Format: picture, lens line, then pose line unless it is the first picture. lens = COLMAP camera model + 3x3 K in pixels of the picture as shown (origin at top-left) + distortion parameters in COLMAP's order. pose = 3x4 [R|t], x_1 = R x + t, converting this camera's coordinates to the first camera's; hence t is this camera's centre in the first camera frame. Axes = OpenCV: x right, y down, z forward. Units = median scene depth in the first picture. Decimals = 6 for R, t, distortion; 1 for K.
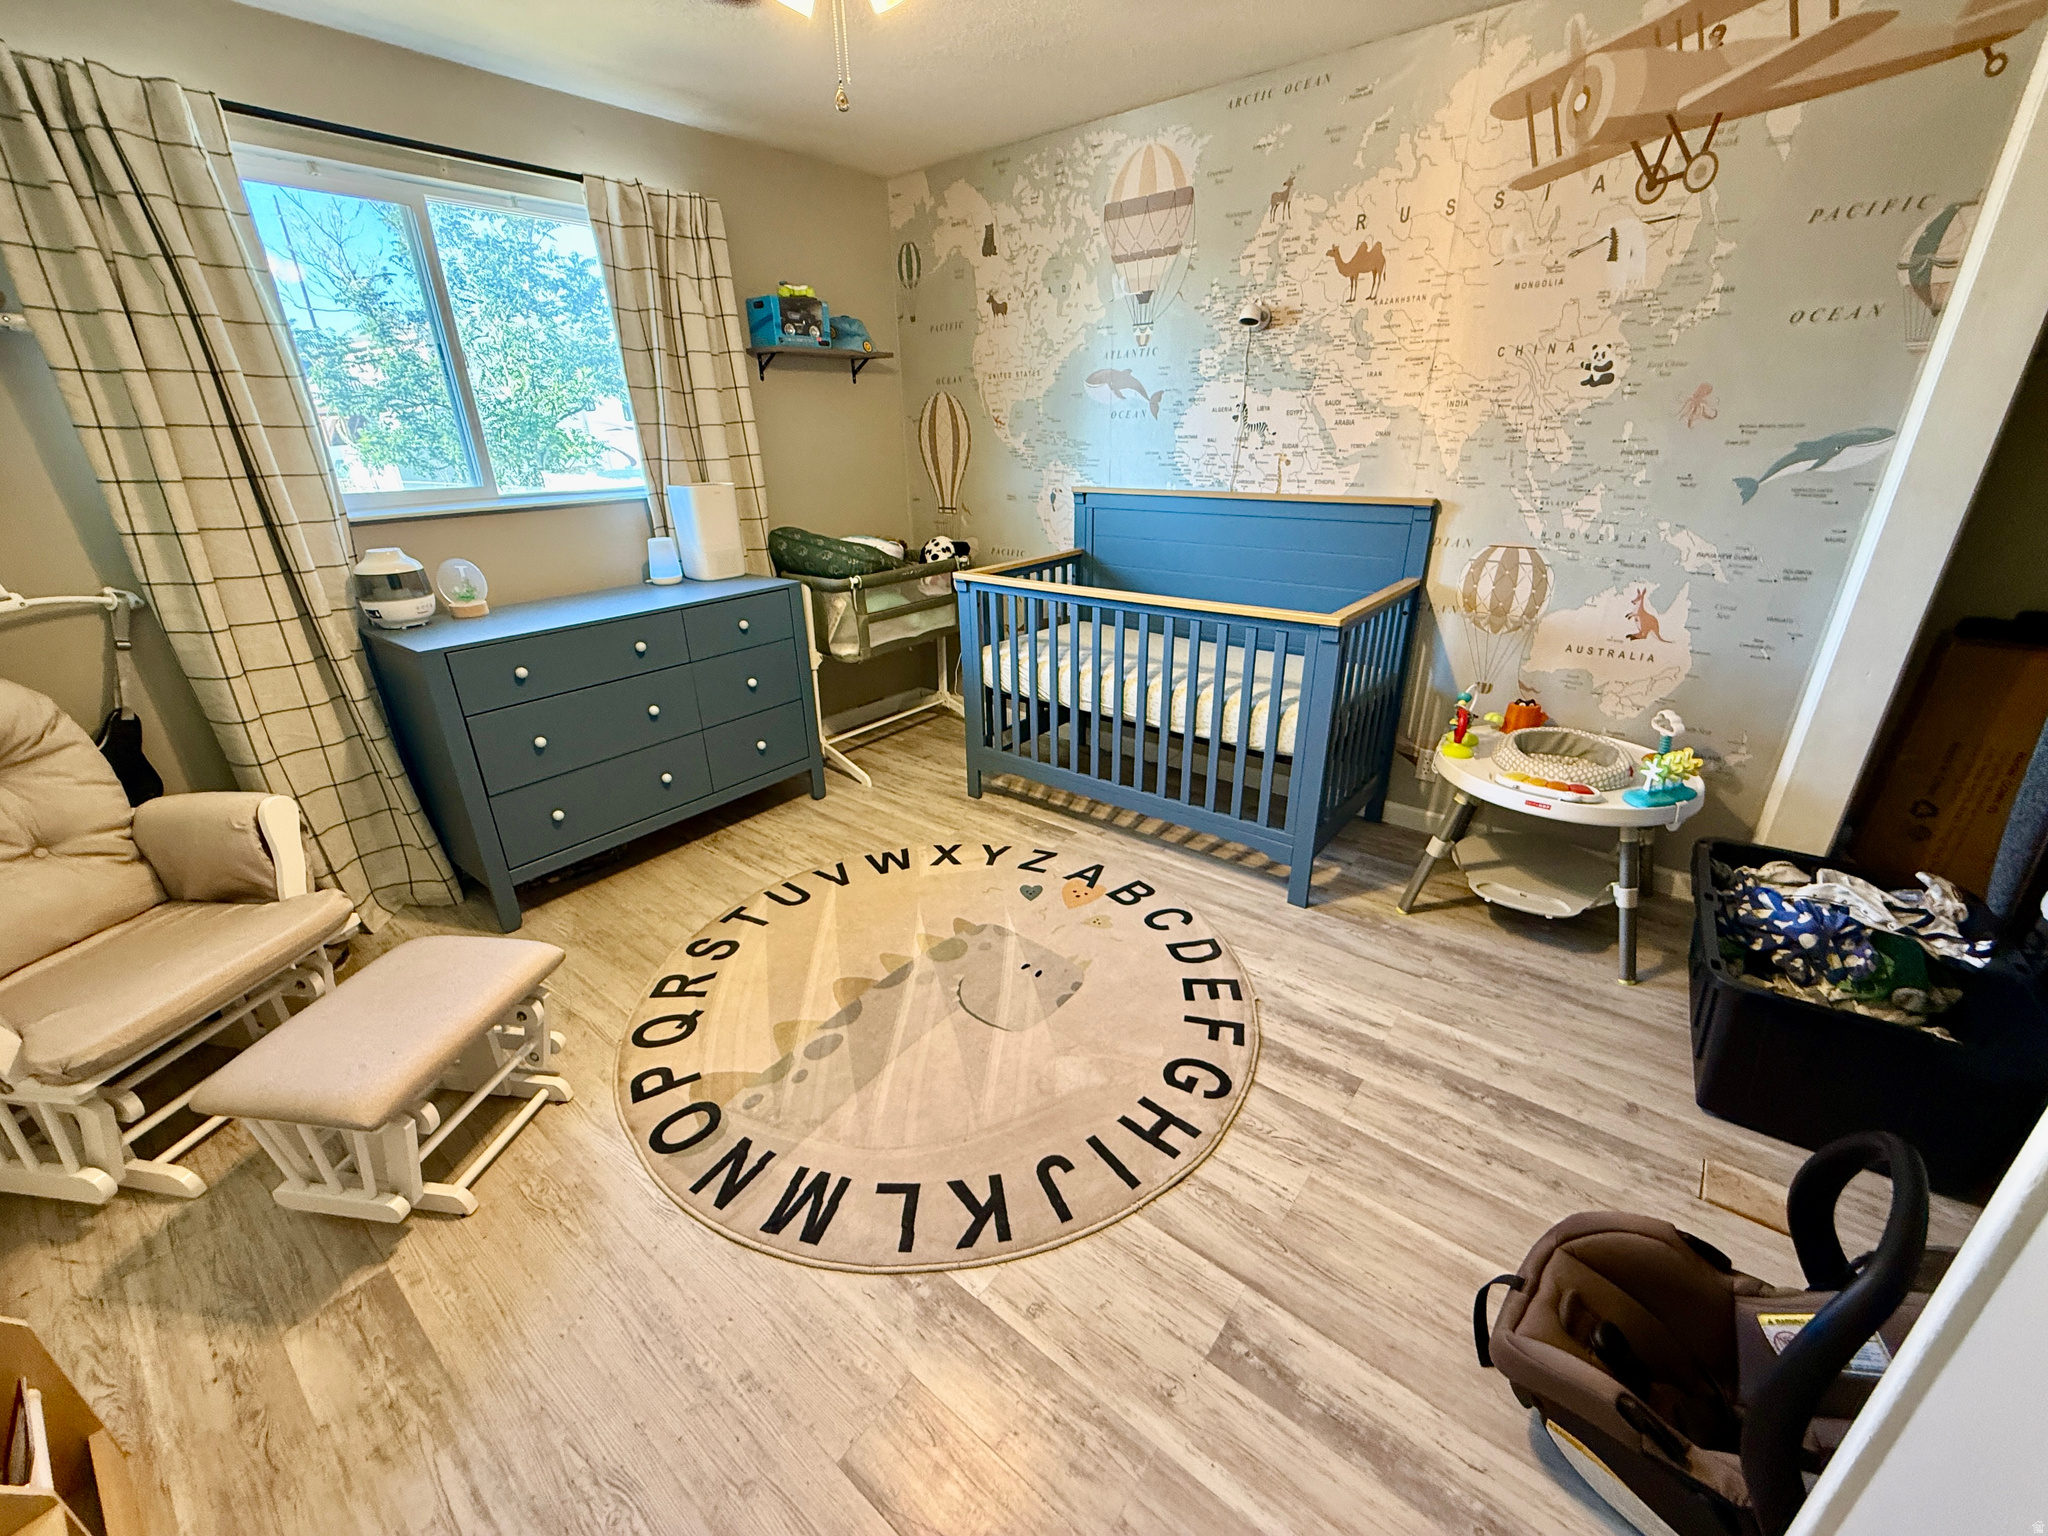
lens RADIAL K [[819.2, 0, 1018.6], [0, 819.2, 771.1], [0, 0, 1]] dist [0.001829, -0.000453]
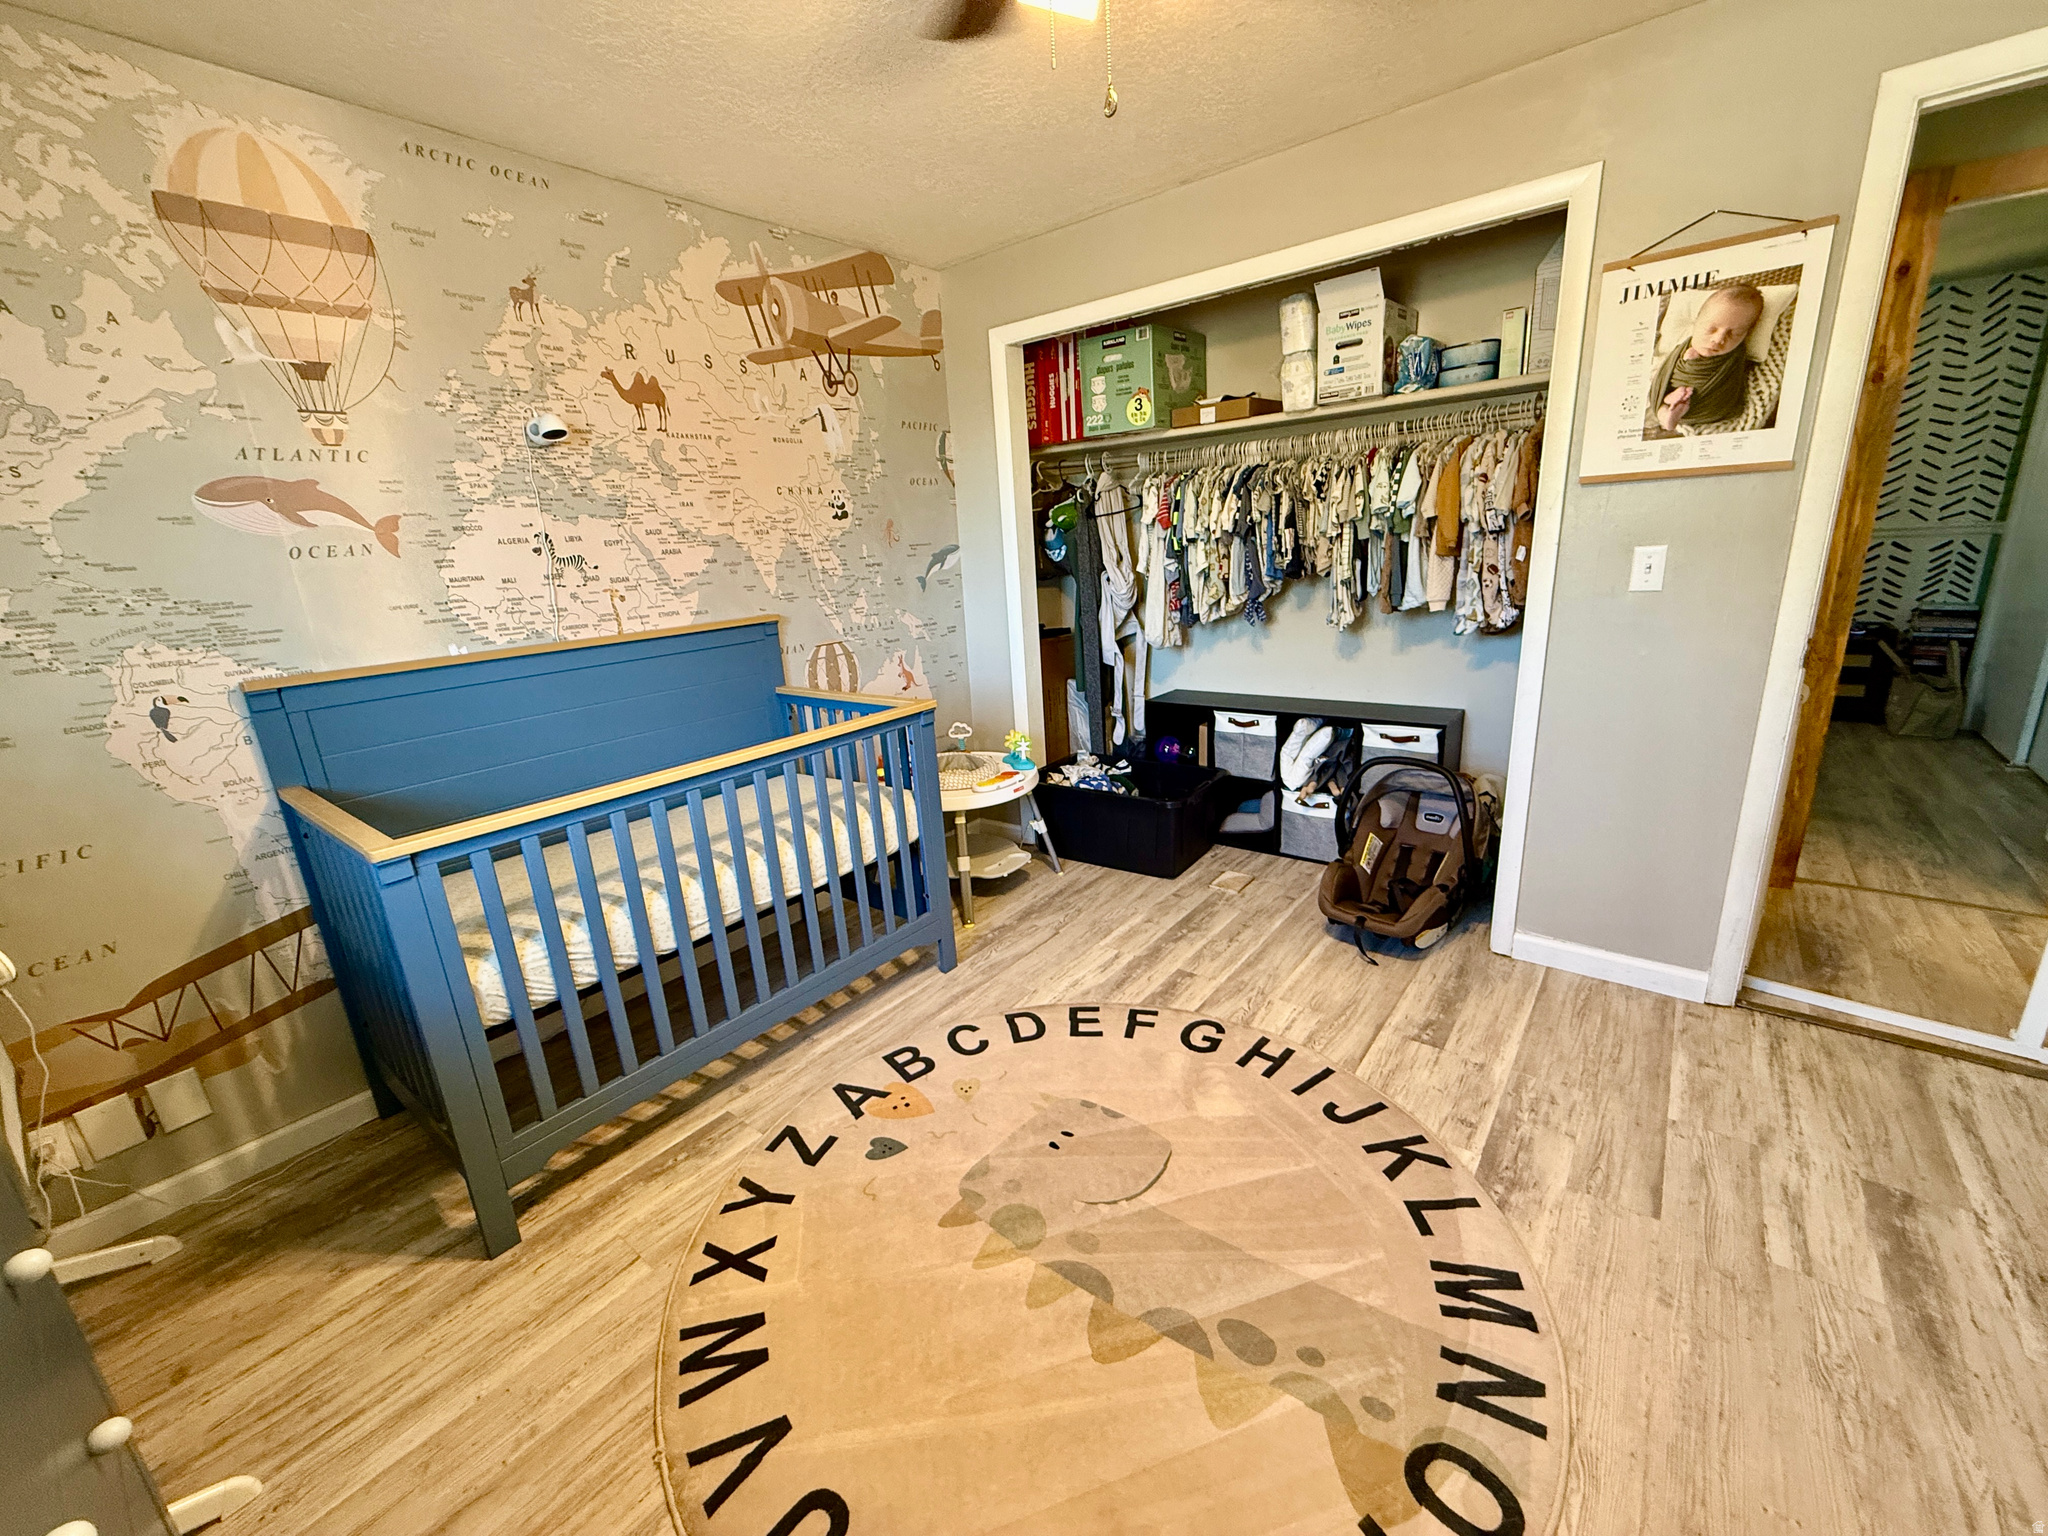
lens RADIAL K [[819.2, 0, 1018.6], [0, 819.2, 771.1], [0, 0, 1]] dist [0.001829, -0.000453]
pose [[-0.006986, -0.255770, 0.966713, -0.609047], [0.442822, 0.865988, 0.232320, -0.261598], [-0.896582, 0.429705, 0.107211, 0.681763]]
